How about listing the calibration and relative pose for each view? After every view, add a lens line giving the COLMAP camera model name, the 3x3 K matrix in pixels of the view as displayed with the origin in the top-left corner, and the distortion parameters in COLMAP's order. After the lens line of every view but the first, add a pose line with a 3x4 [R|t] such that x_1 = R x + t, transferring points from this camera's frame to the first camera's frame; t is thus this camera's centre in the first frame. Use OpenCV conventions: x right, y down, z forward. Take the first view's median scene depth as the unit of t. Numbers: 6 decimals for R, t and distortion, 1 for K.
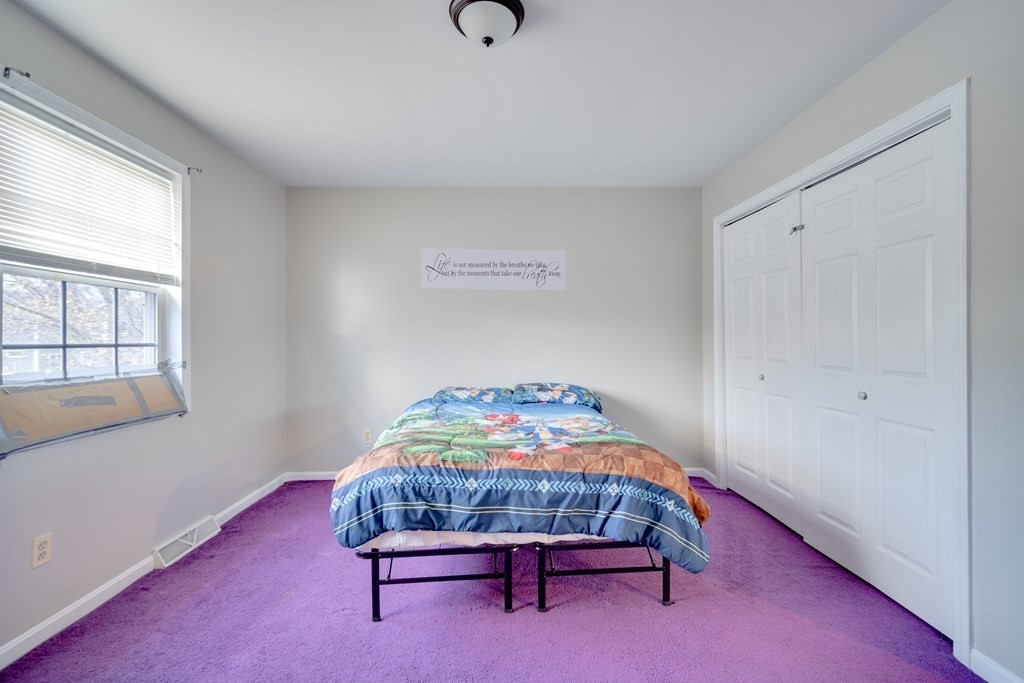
lens RADIAL K [[453.0, 0, 512.0], [0, 453.0, 338.8], [0, 0, 1]] dist [0.004330, -0.000400]
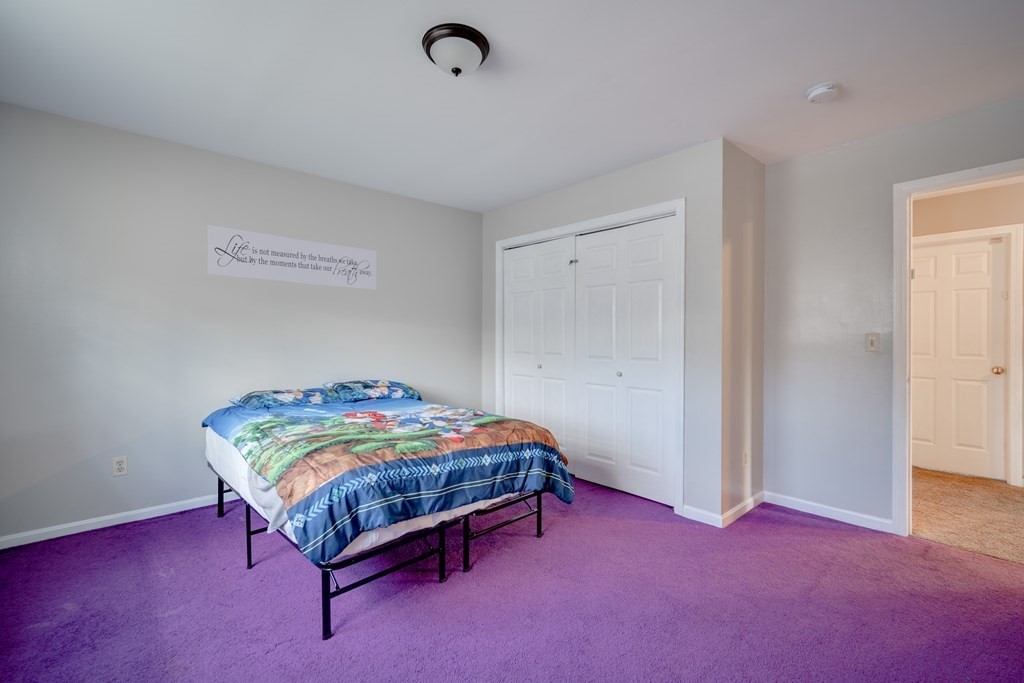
lens RADIAL K [[453.0, 0, 497.4], [0, 453.0, 340.6], [0, 0, 1]] dist [0.004330, -0.000400]
pose [[0.765201, 0.002048, 0.643788, -0.559844], [-0.006332, 0.999971, 0.004344, 0.003797], [-0.643760, -0.007401, 0.765192, 0.058119]]
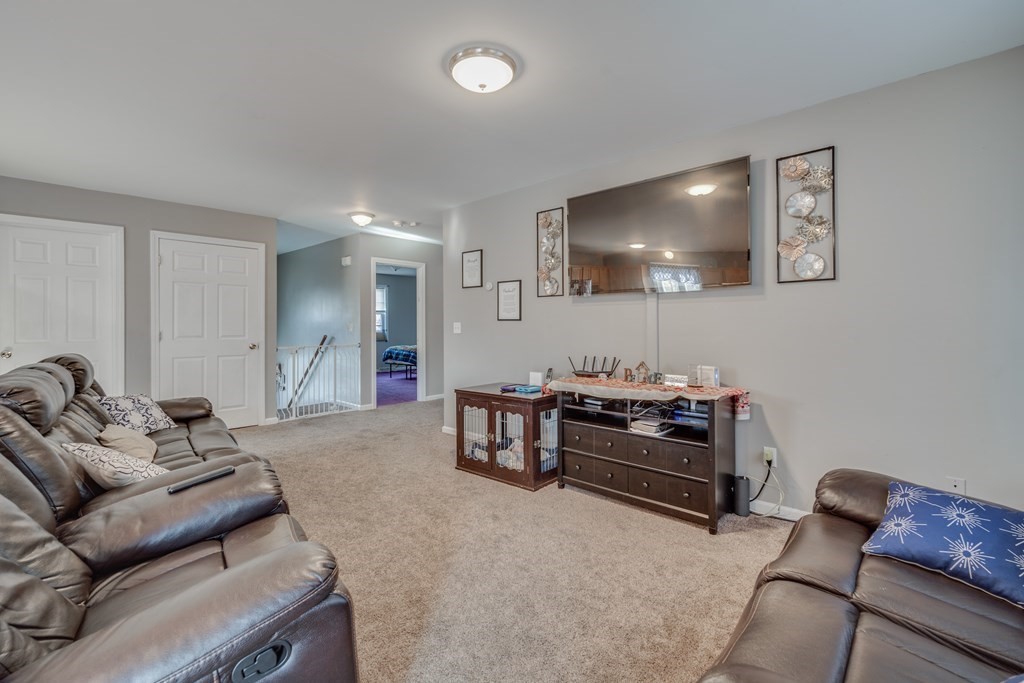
lens RADIAL K [[453.0, 0, 509.7], [0, 453.0, 326.5], [0, 0, 1]] dist [0.004330, -0.000400]
pose [[0.713661, 0.004486, -0.700477, 3.814726], [0.001492, 0.999967, 0.007924, -0.013603], [0.700490, -0.006700, 0.713631, -1.553687]]
